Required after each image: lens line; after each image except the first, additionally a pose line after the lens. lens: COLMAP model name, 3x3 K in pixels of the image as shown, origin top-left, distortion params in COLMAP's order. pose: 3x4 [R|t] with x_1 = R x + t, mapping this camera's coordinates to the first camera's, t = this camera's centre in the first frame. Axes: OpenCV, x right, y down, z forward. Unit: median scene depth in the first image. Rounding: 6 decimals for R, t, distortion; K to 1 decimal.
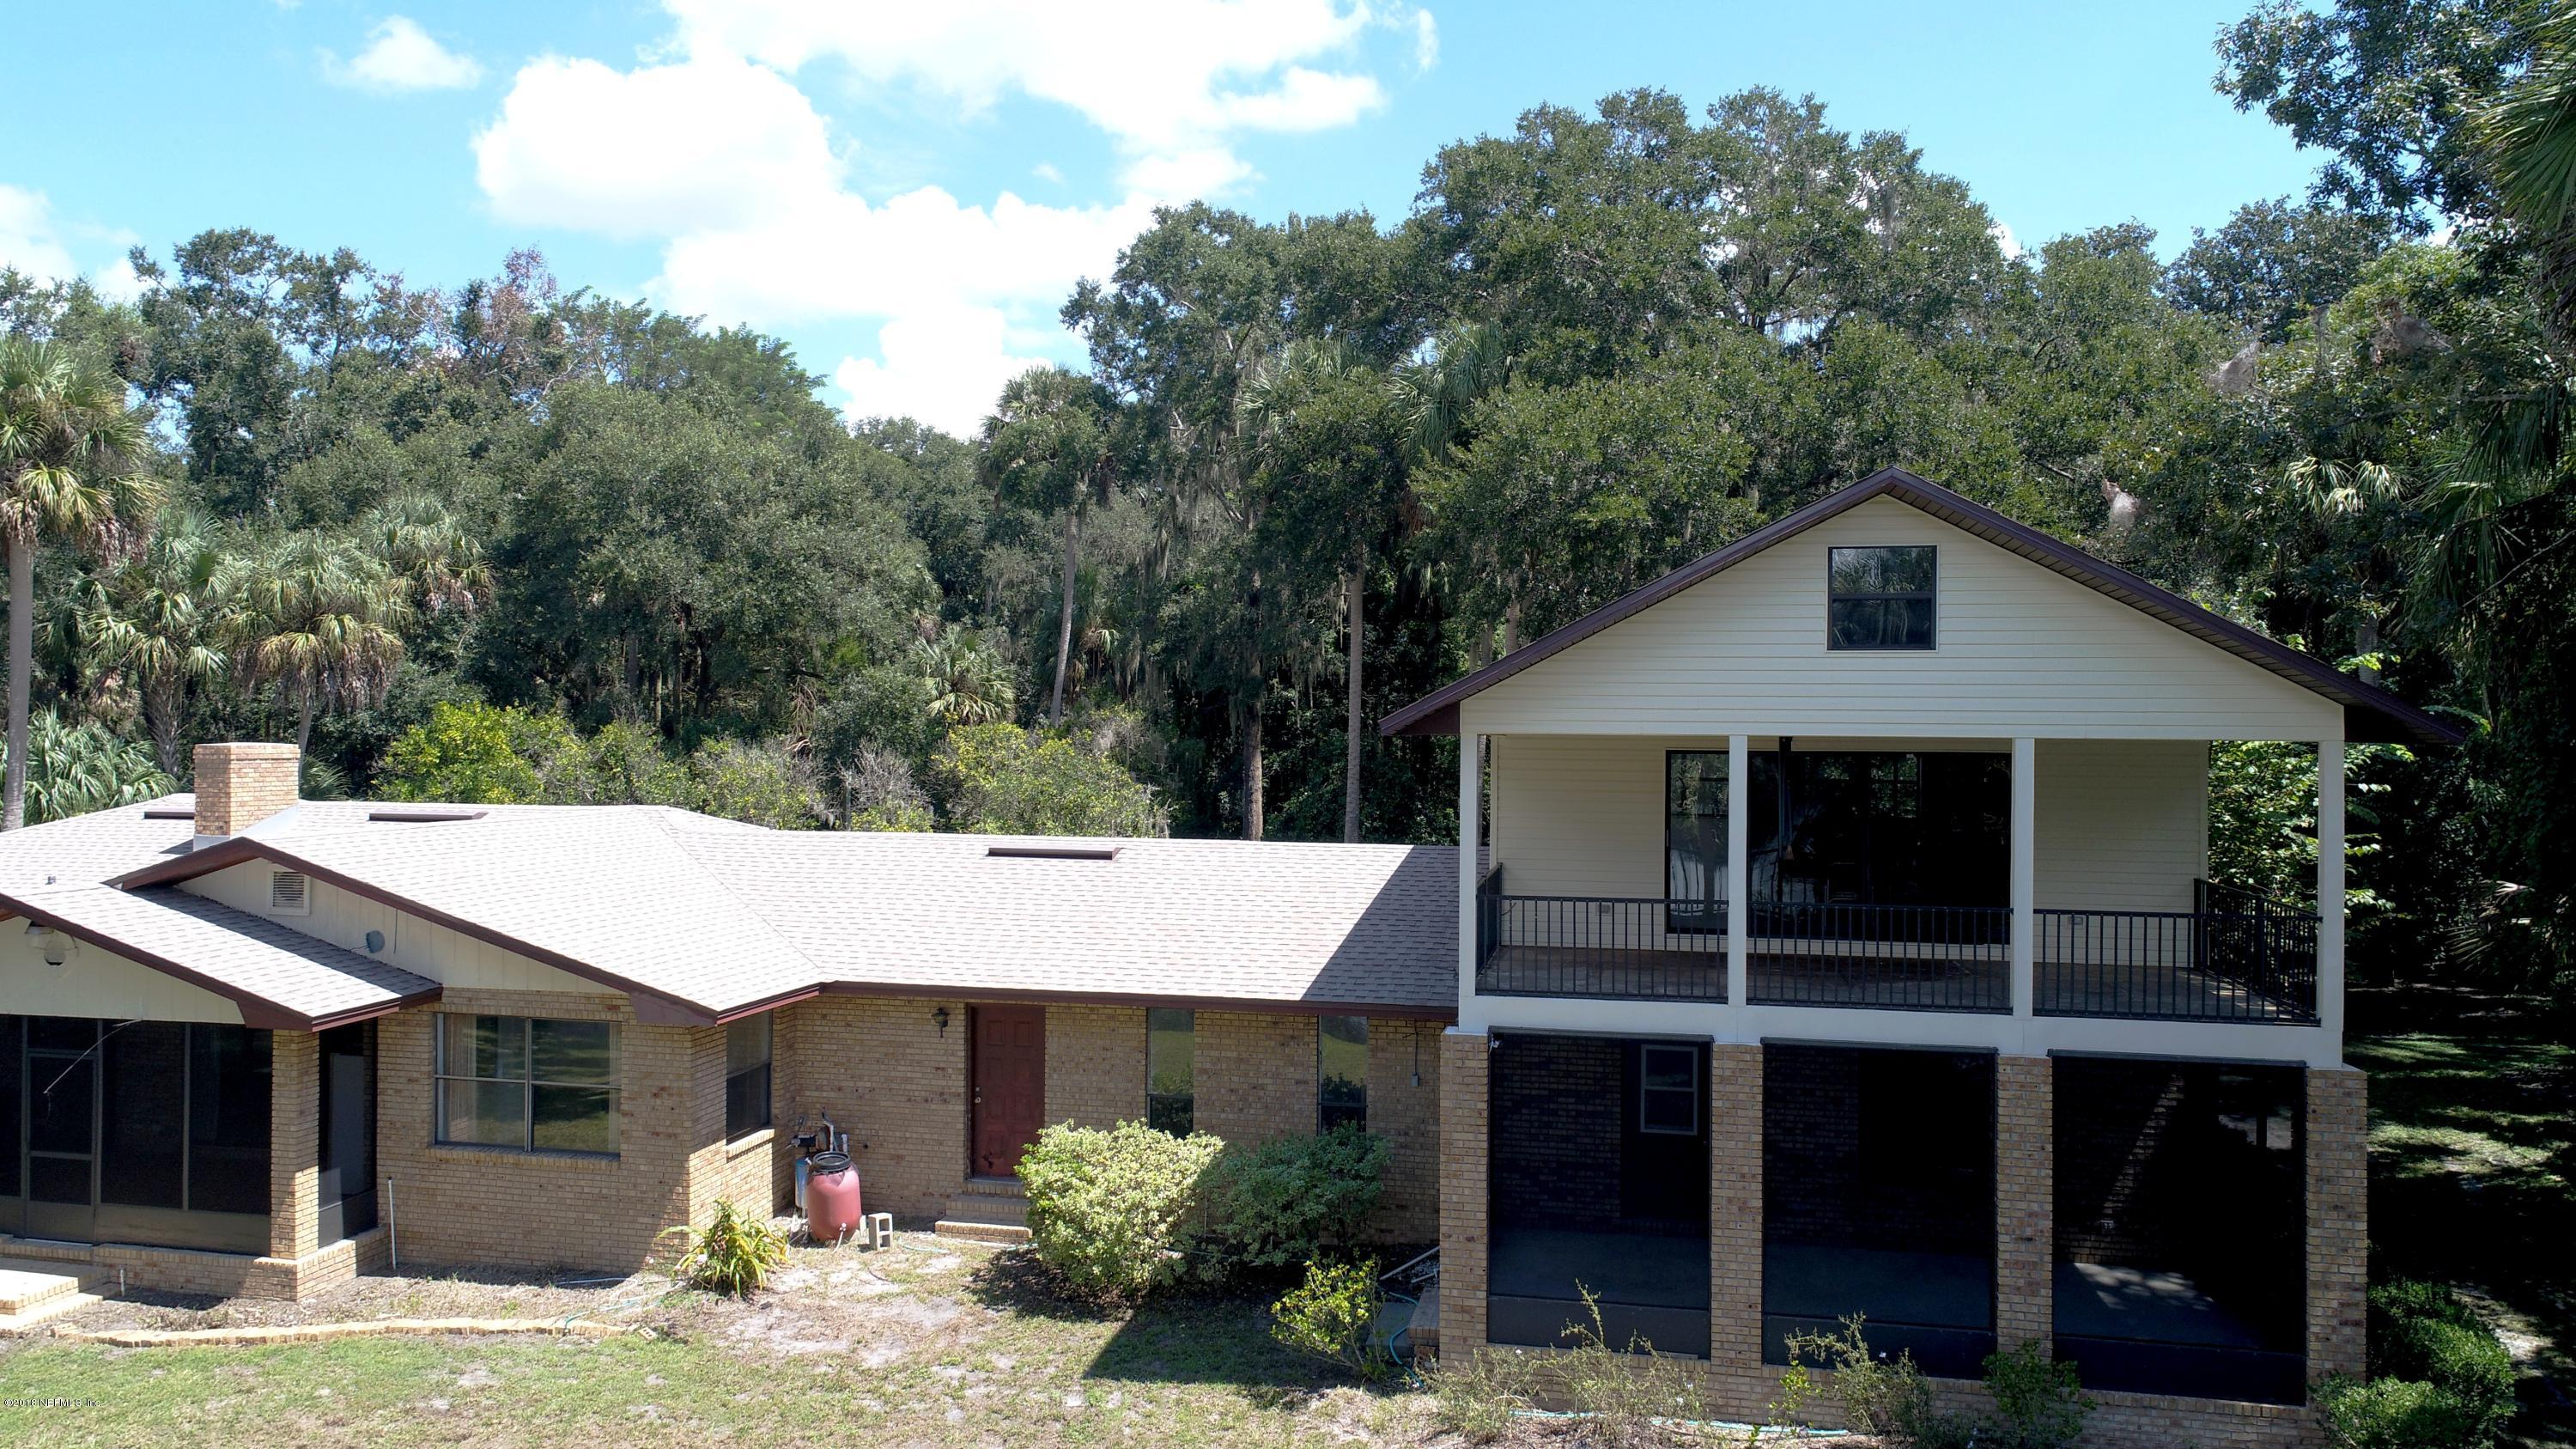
lens RADIAL K [[1733.8, 0, 1288.0], [0, 1733.8, 724.5], [0, 0, 1]] dist [0.003752, -0.000263]
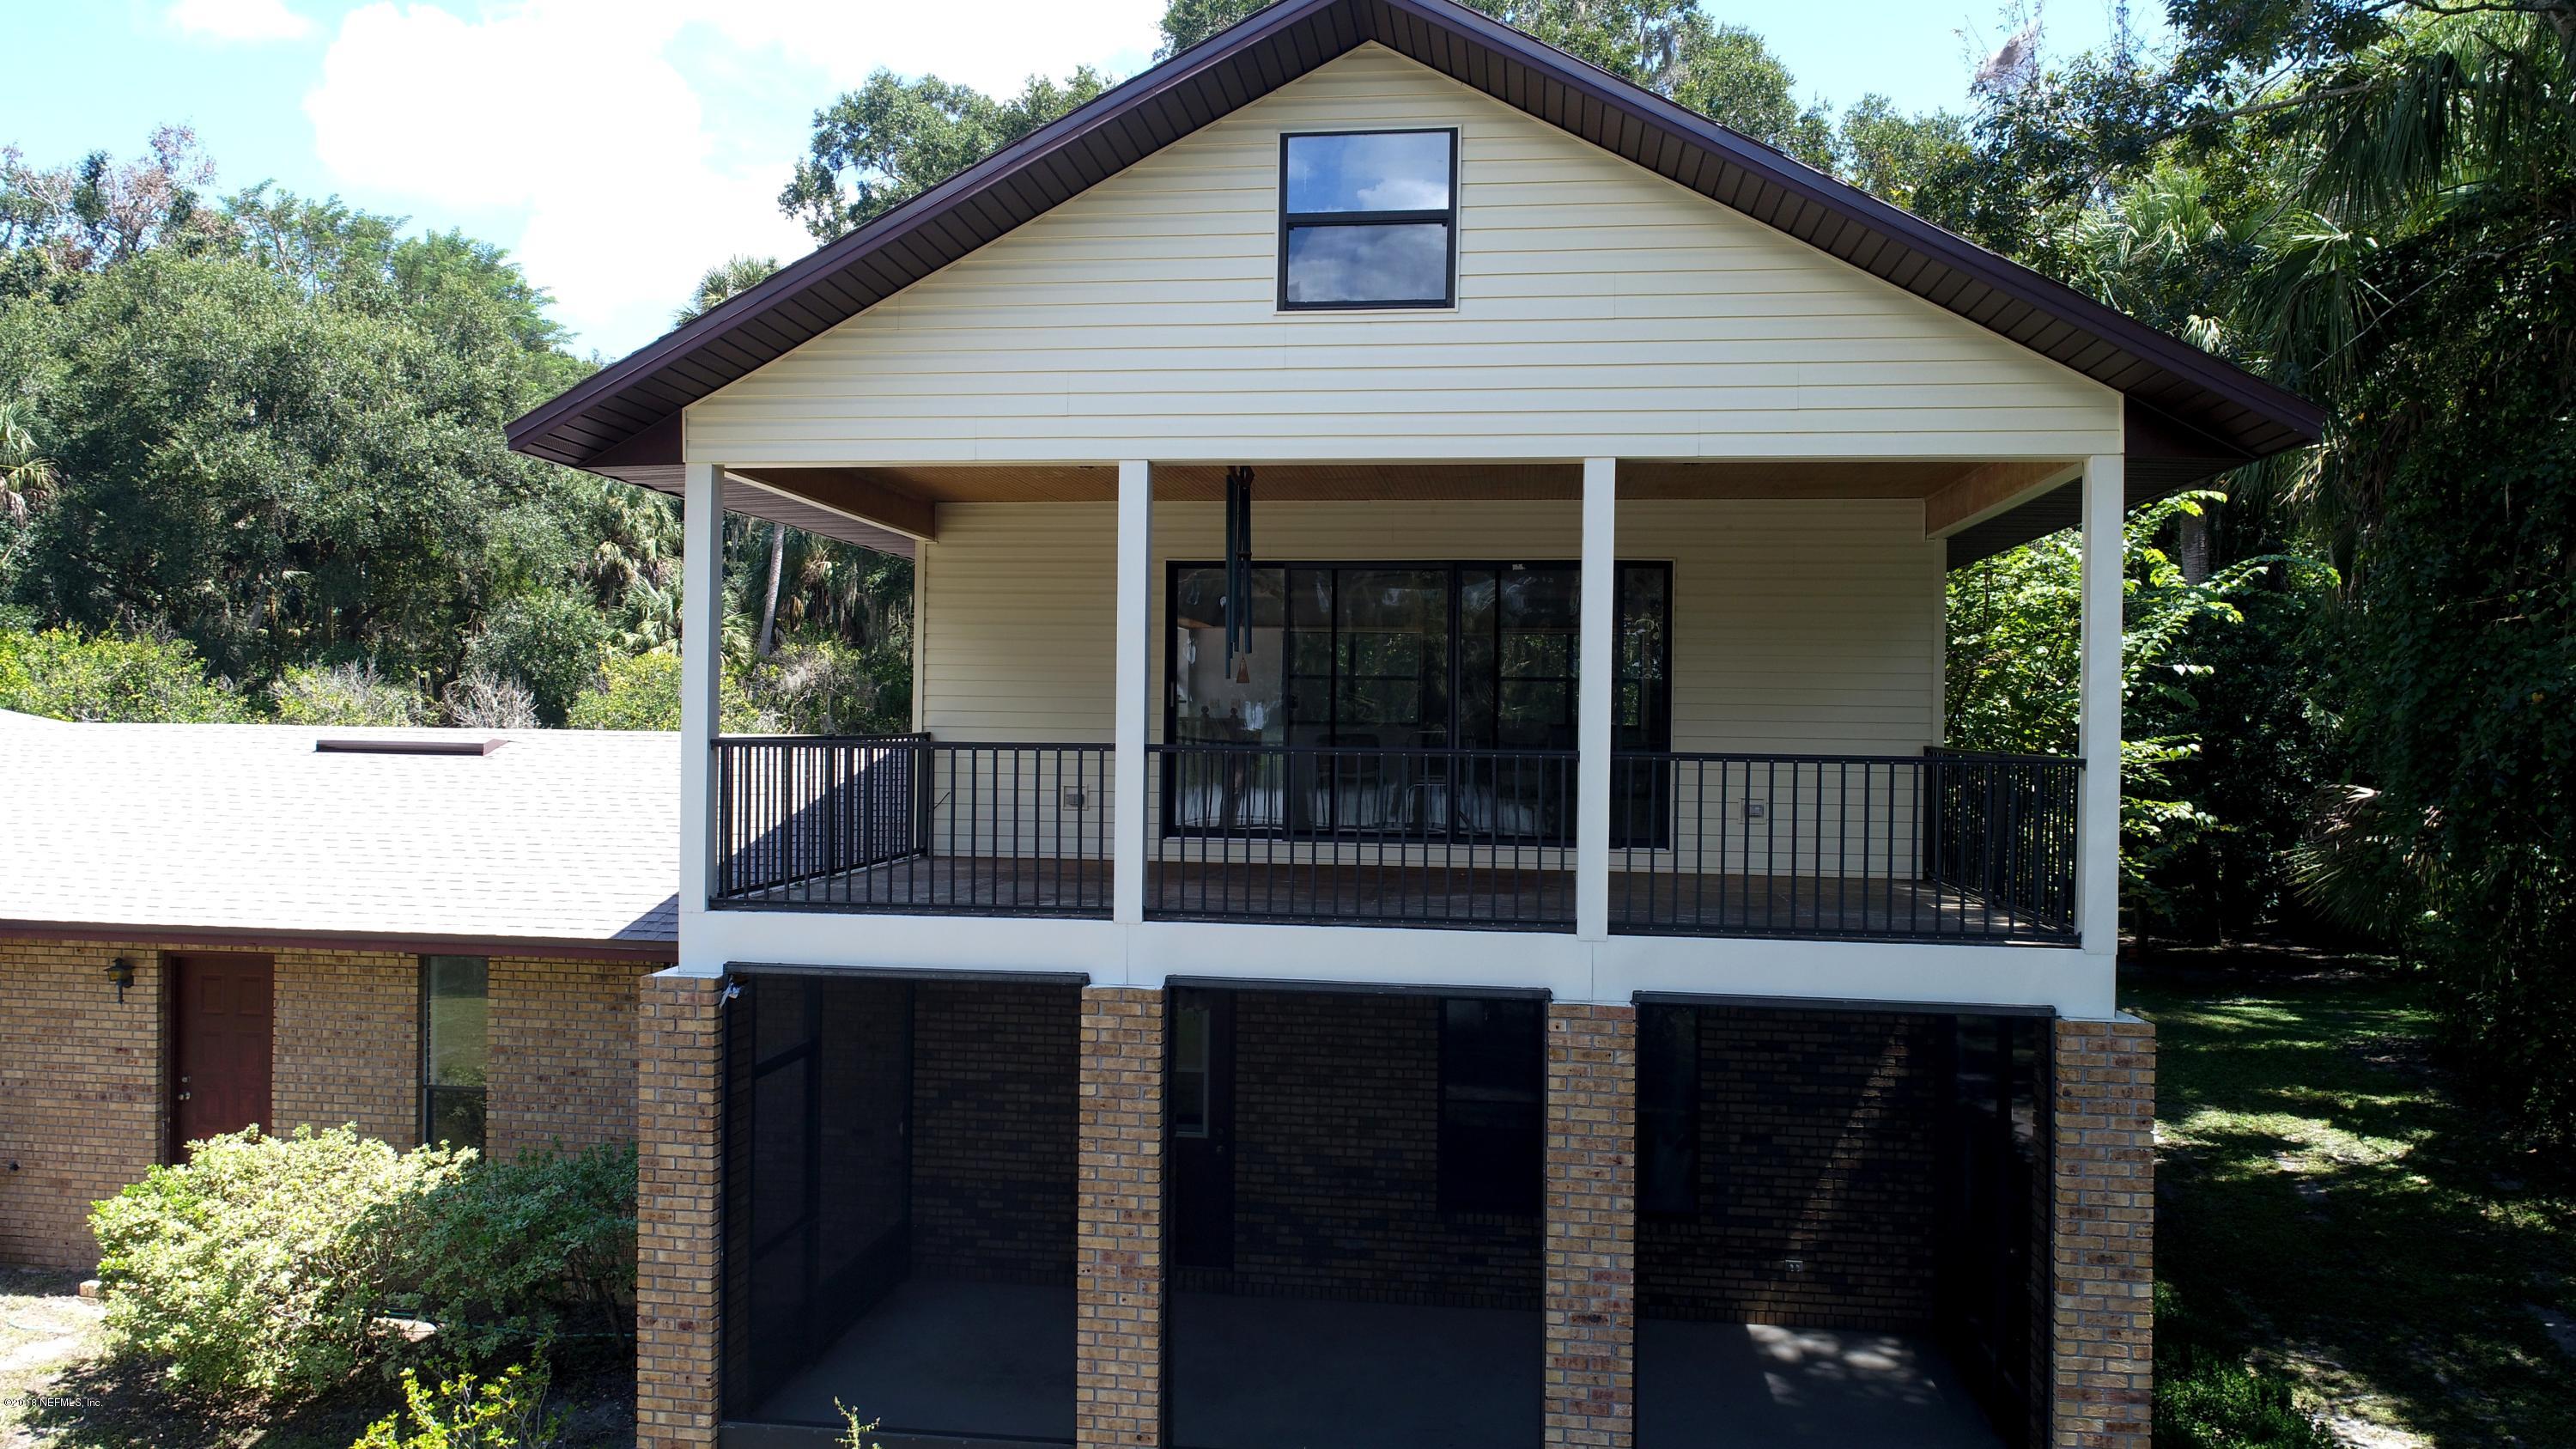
lens RADIAL K [[1733.8, 0, 1288.0], [0, 1733.8, 724.5], [0, 0, 1]] dist [0.003752, -0.000263]
pose [[0.997514, 0.005488, 0.070256, 0.210263], [-0.005835, 0.999972, 0.004735, 0.071407], [-0.070228, -0.005133, 0.997518, 0.319921]]
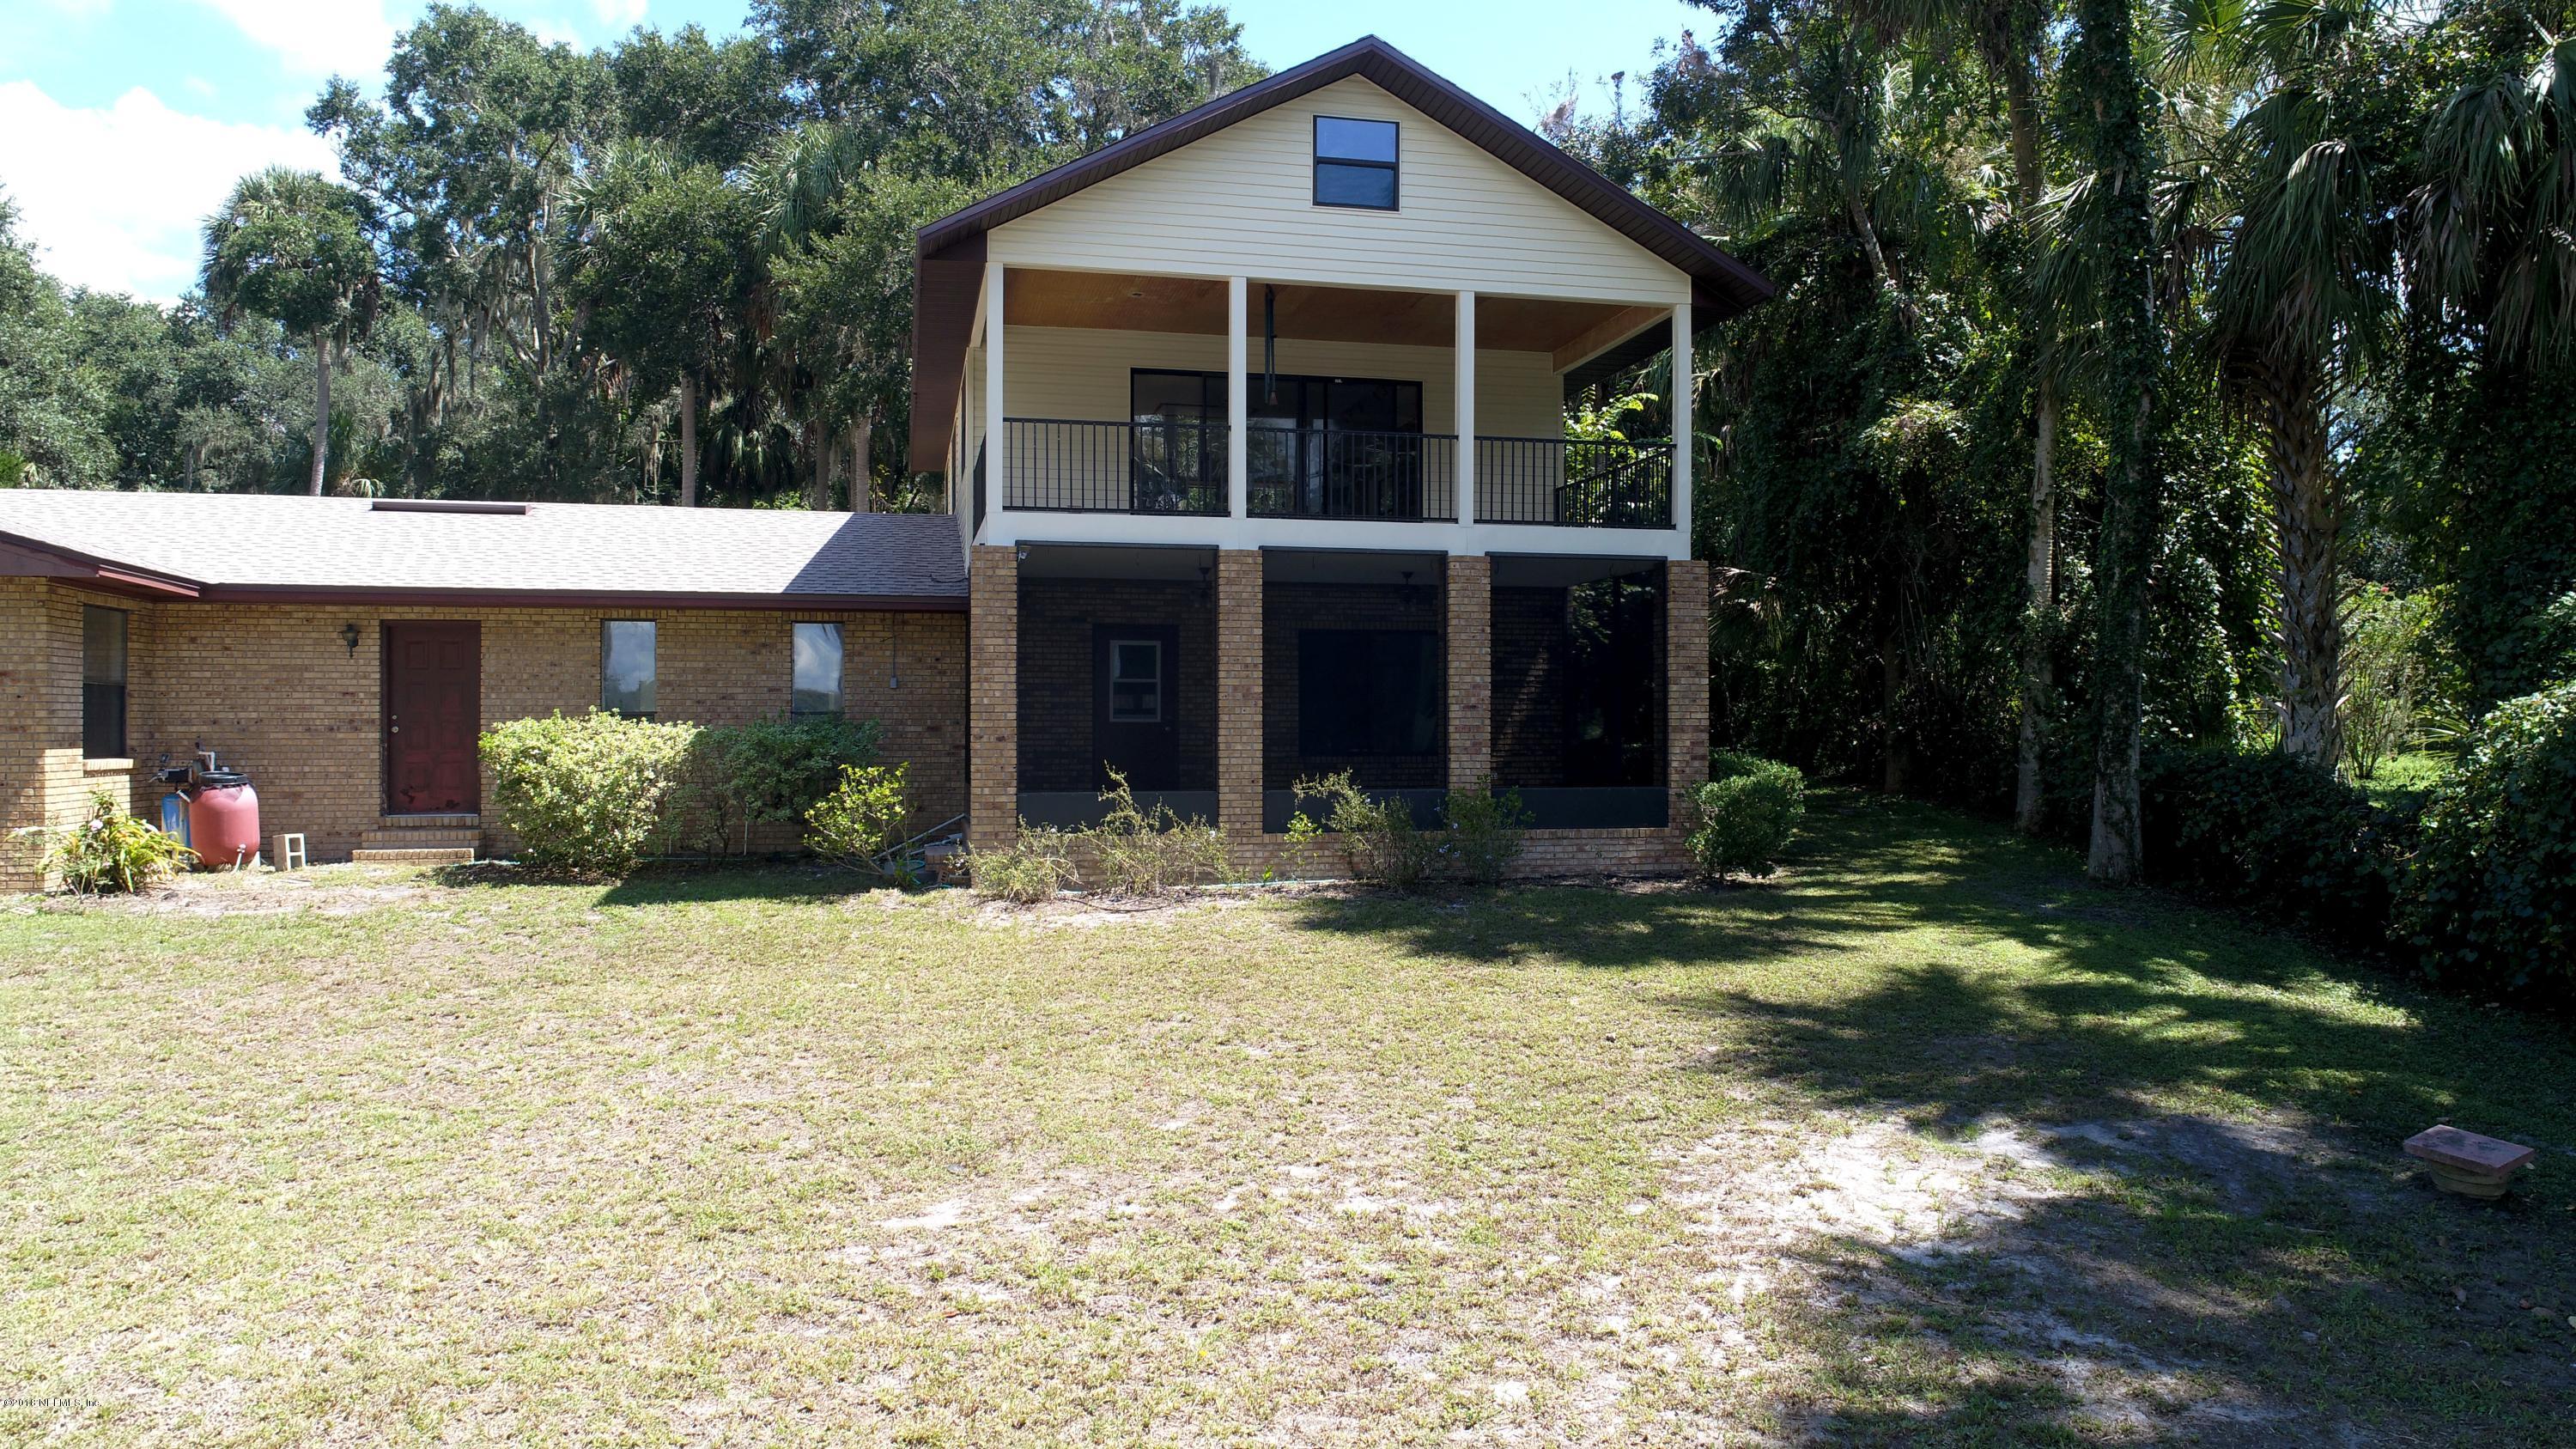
lens RADIAL K [[1733.8, 0, 1288.0], [0, 1733.8, 724.5], [0, 0, 1]] dist [0.003752, -0.000263]
pose [[0.910602, -0.005760, 0.413243, -0.135986], [0.004989, 0.999983, 0.002945, 0.226433], [-0.413253, -0.000620, 0.910616, -0.025791]]
